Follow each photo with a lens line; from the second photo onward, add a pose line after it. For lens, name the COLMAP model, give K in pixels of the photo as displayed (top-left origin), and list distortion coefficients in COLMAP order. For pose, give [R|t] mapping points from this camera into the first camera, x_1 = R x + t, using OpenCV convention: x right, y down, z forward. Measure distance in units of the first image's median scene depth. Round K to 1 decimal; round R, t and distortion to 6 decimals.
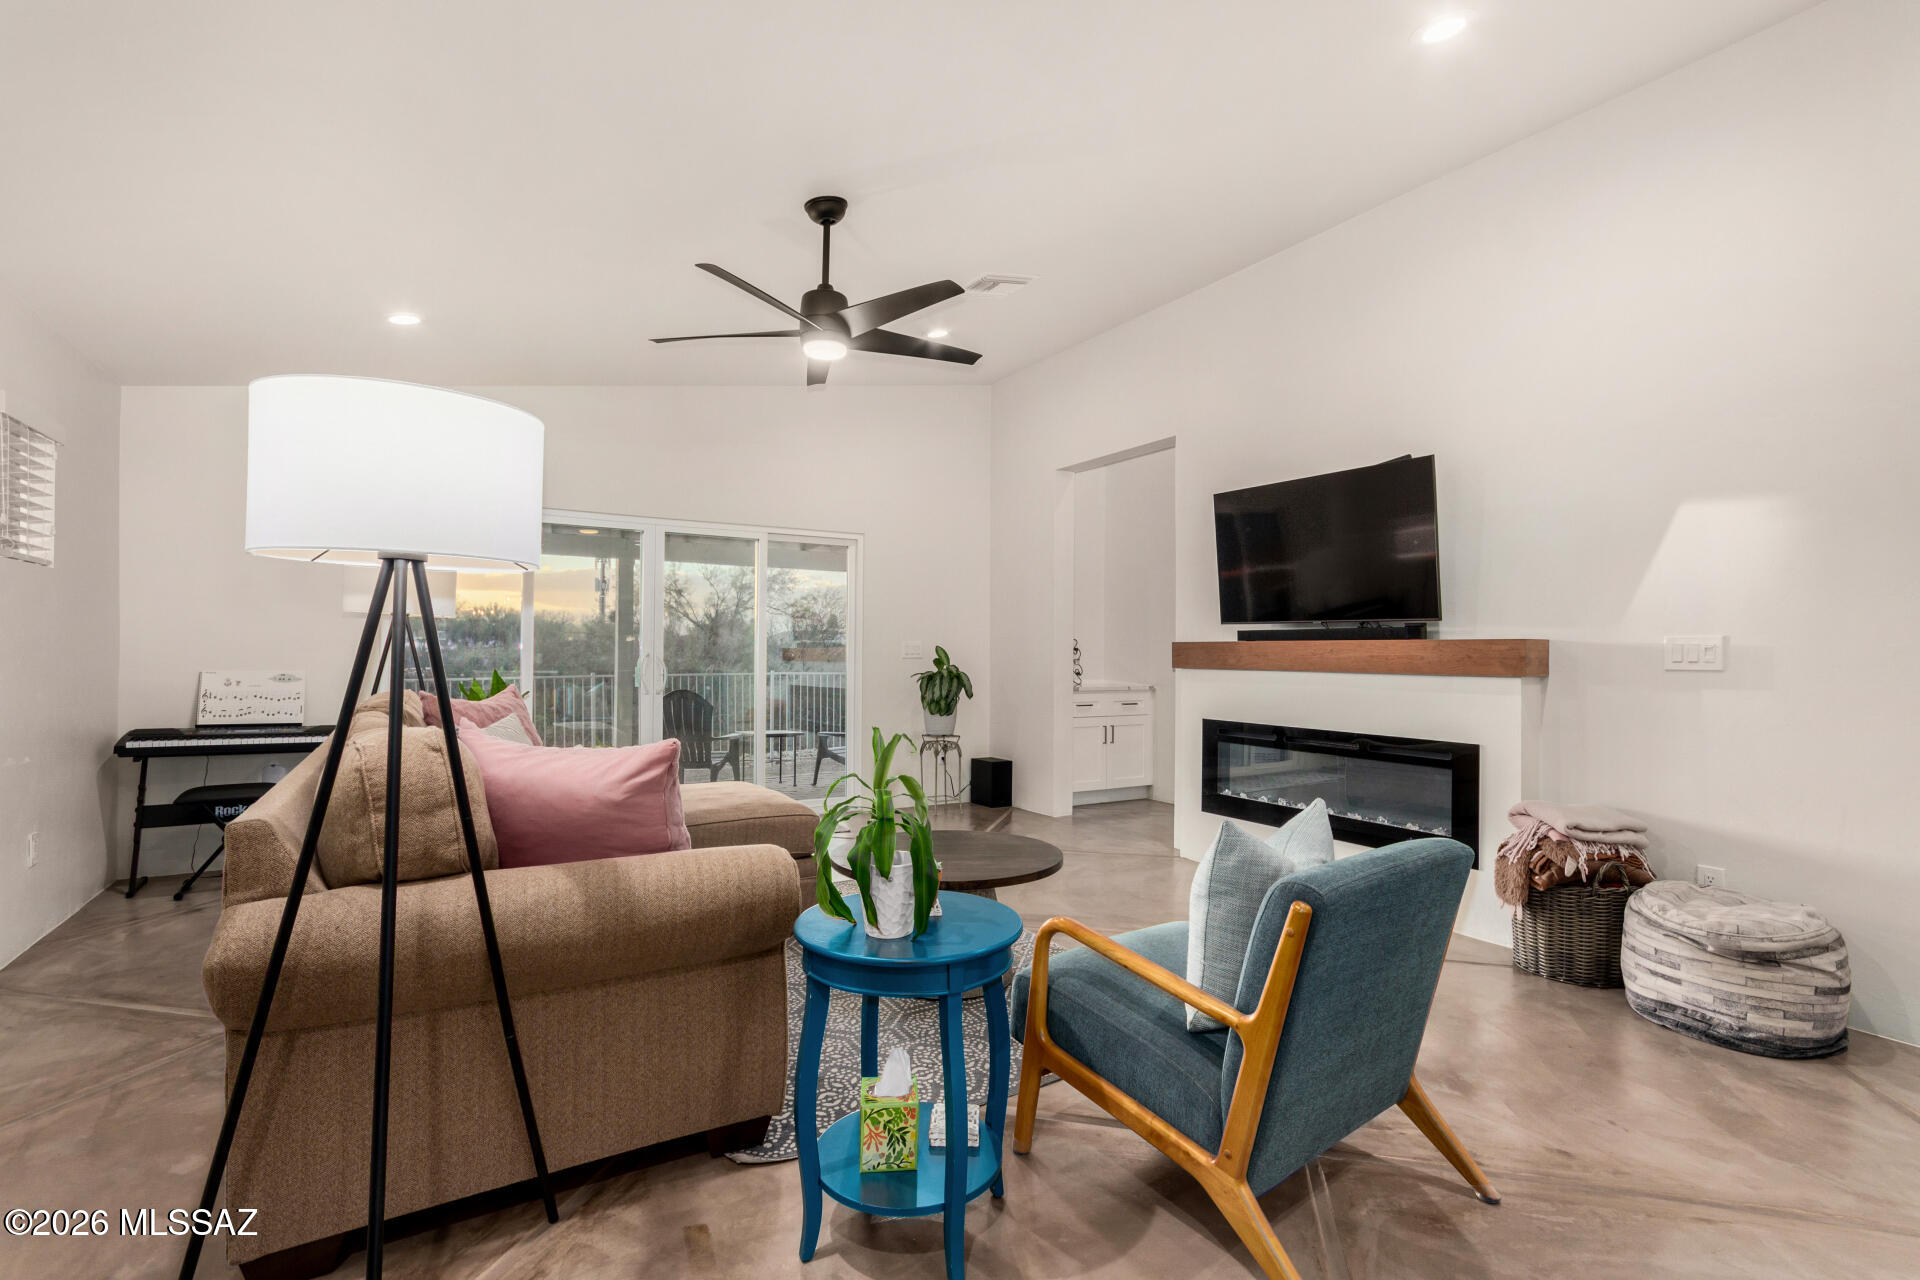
lens RADIAL K [[892.1, 0, 954.3], [0, 892.1, 641.3], [0, 0, 1]] dist [0.000972, 0.000253]
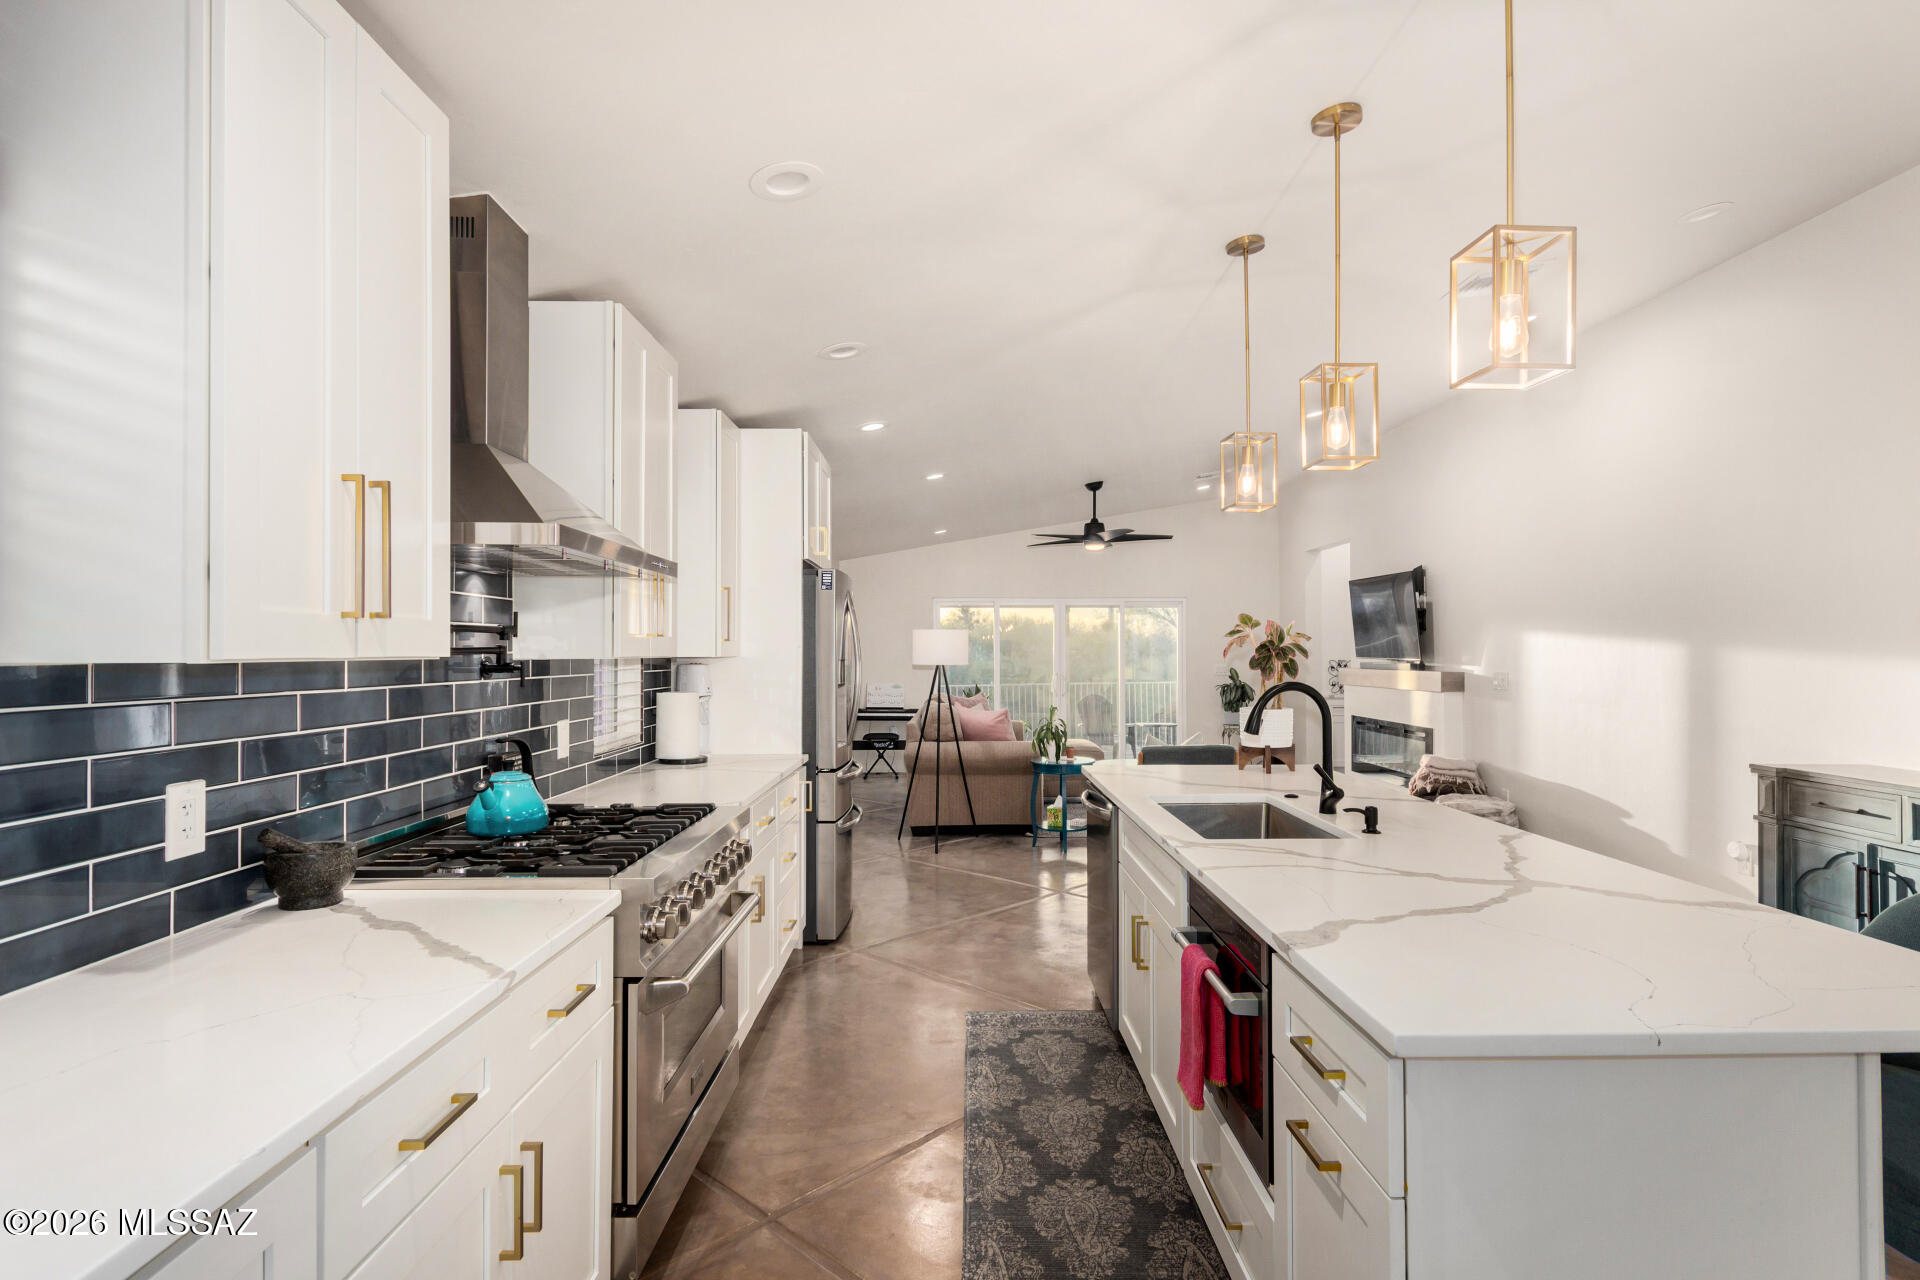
lens RADIAL K [[978.8, 0, 963.6], [0, 978.8, 644.3], [0, 0, 1]] dist [-0.000071, 0.000007]
pose [[0.857949, -0.015732, -0.513494, 1.555958], [0.018747, 0.999824, 0.000691, -0.153465], [0.513393, -0.010220, 0.858093, -2.438944]]
